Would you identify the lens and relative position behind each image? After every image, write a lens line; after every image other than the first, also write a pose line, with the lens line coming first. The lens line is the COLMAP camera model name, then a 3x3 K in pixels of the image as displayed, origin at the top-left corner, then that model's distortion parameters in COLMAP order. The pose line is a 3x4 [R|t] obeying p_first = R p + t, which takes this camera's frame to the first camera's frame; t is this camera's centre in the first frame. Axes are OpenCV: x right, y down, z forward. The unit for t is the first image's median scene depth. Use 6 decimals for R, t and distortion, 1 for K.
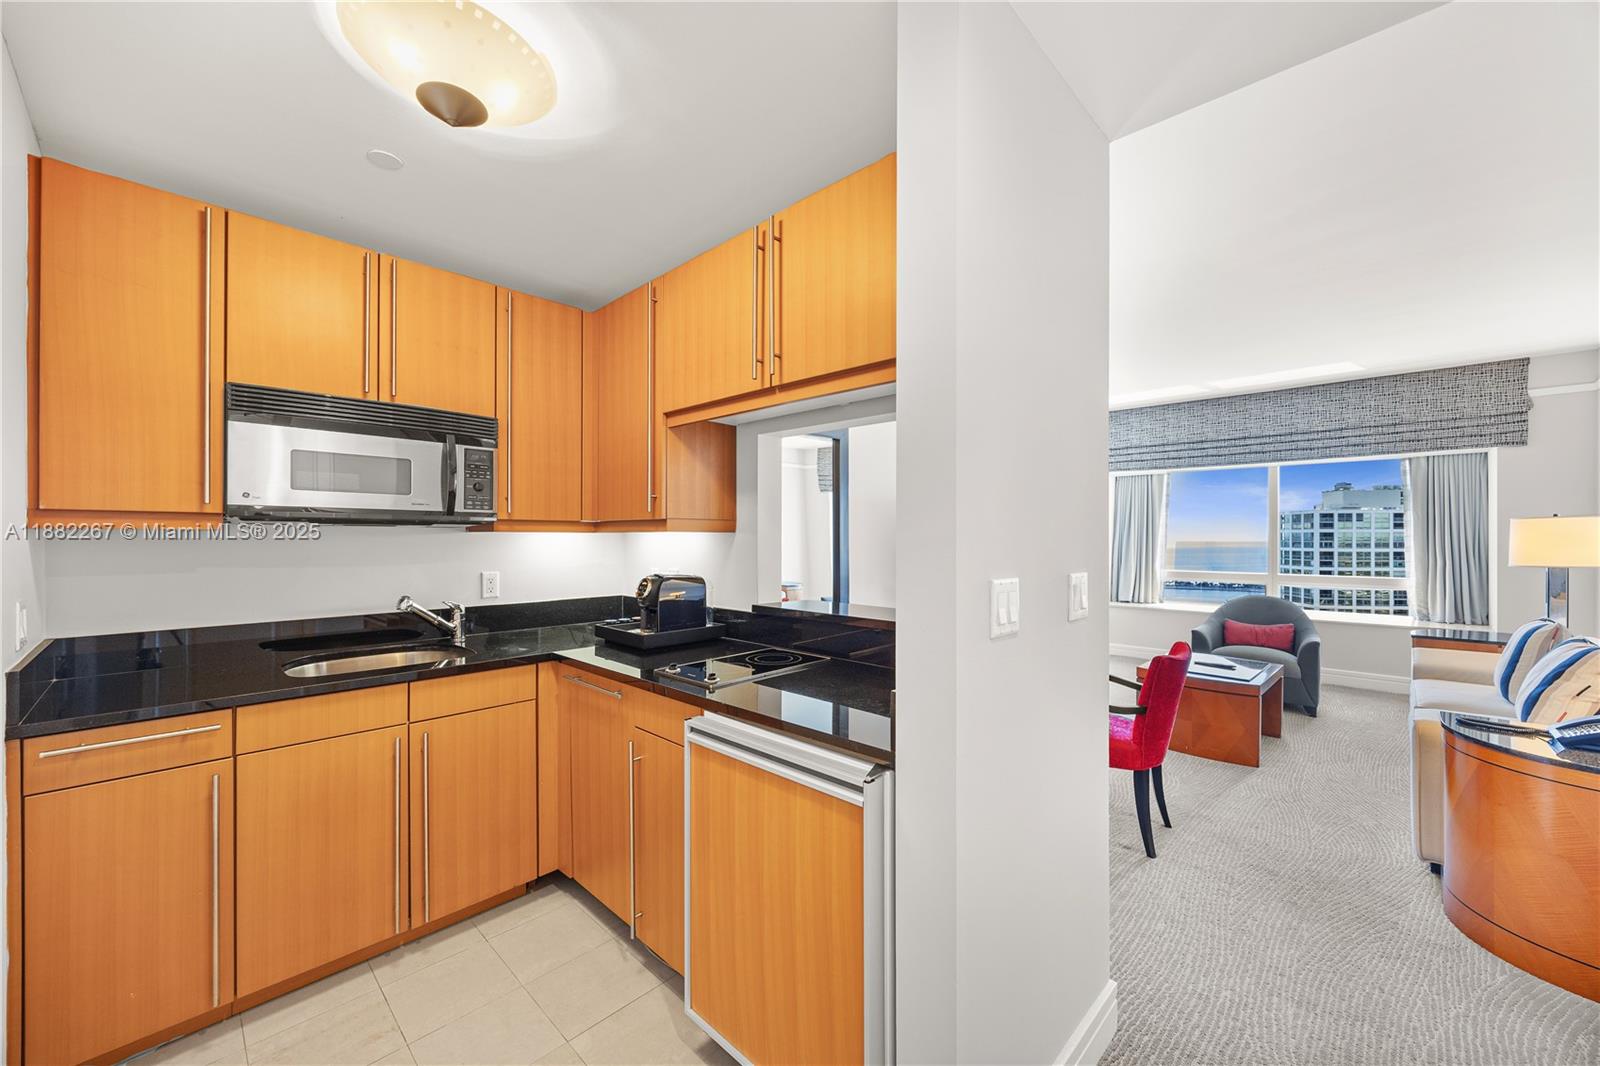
lens RADIAL K [[615.7, 0, 804.2], [0, 615.7, 538.6], [0, 0, 1]] dist [0.000776, 0.000113]
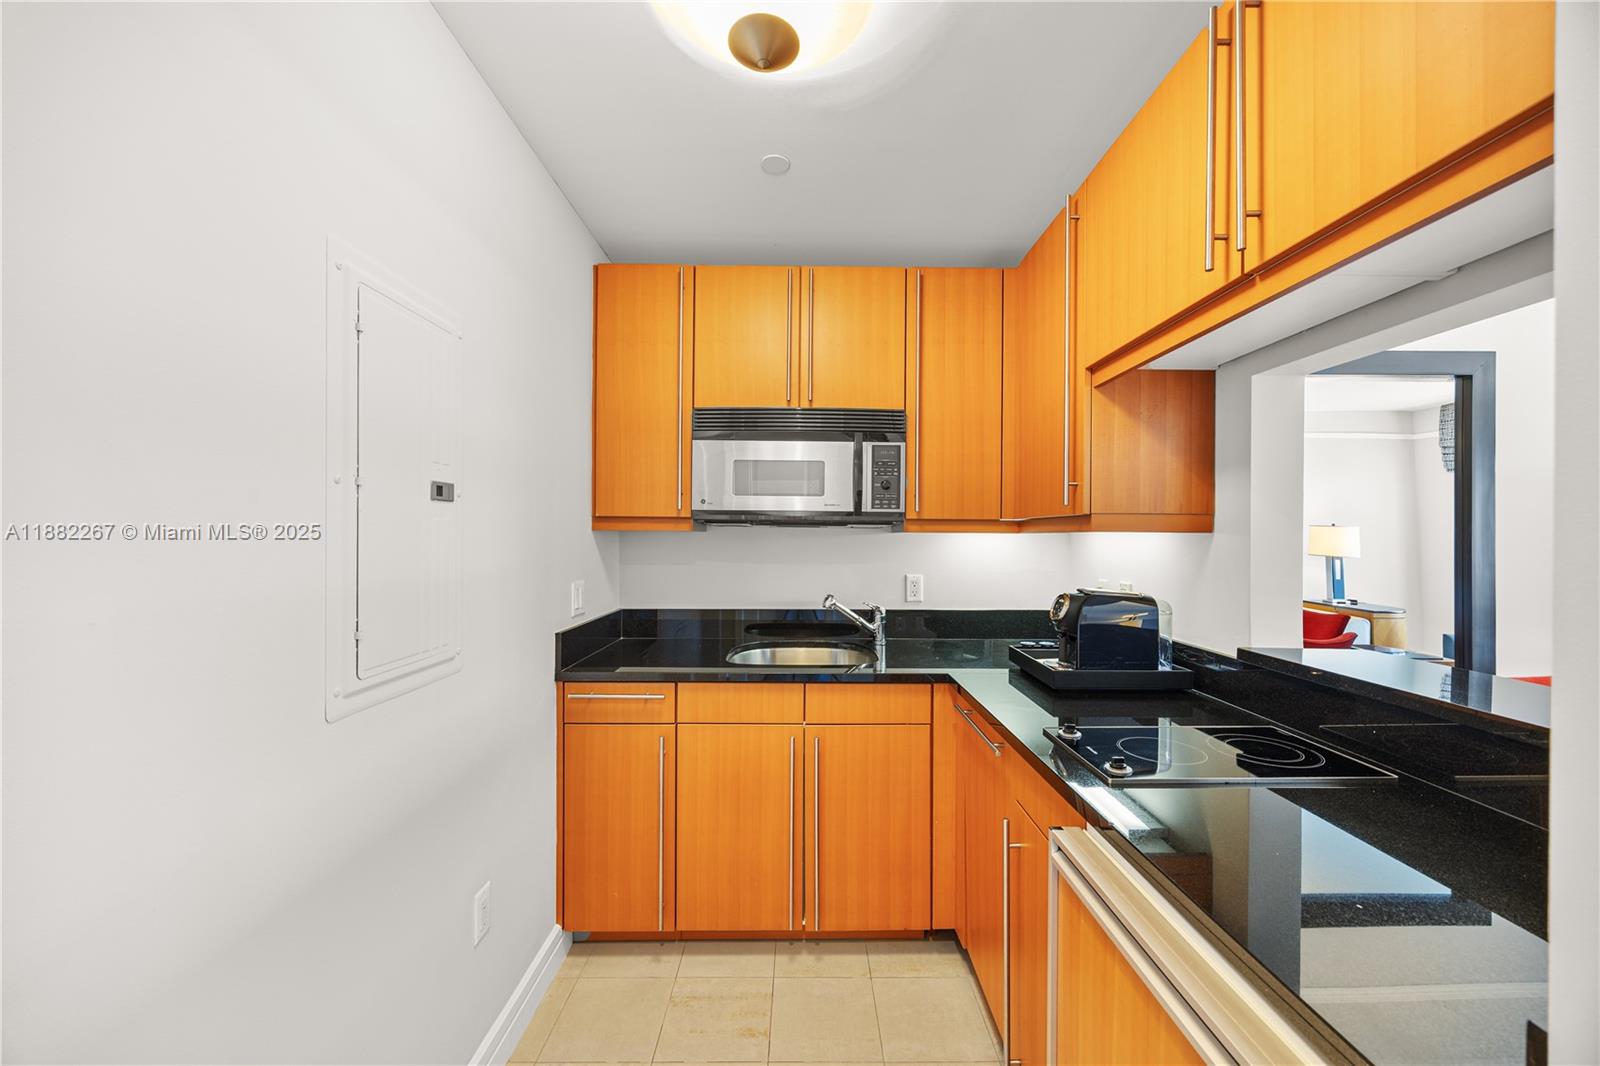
lens RADIAL K [[604.1, 0, 808.4], [0, 604.1, 537.6], [0, 0, 1]] dist [-0.002987, -0.000129]
pose [[0.697218, 0.004187, -0.716846, 0.052060], [-0.006864, 0.999976, -0.000836, -0.001296], [0.716826, 0.005503, 0.697231, 0.260678]]
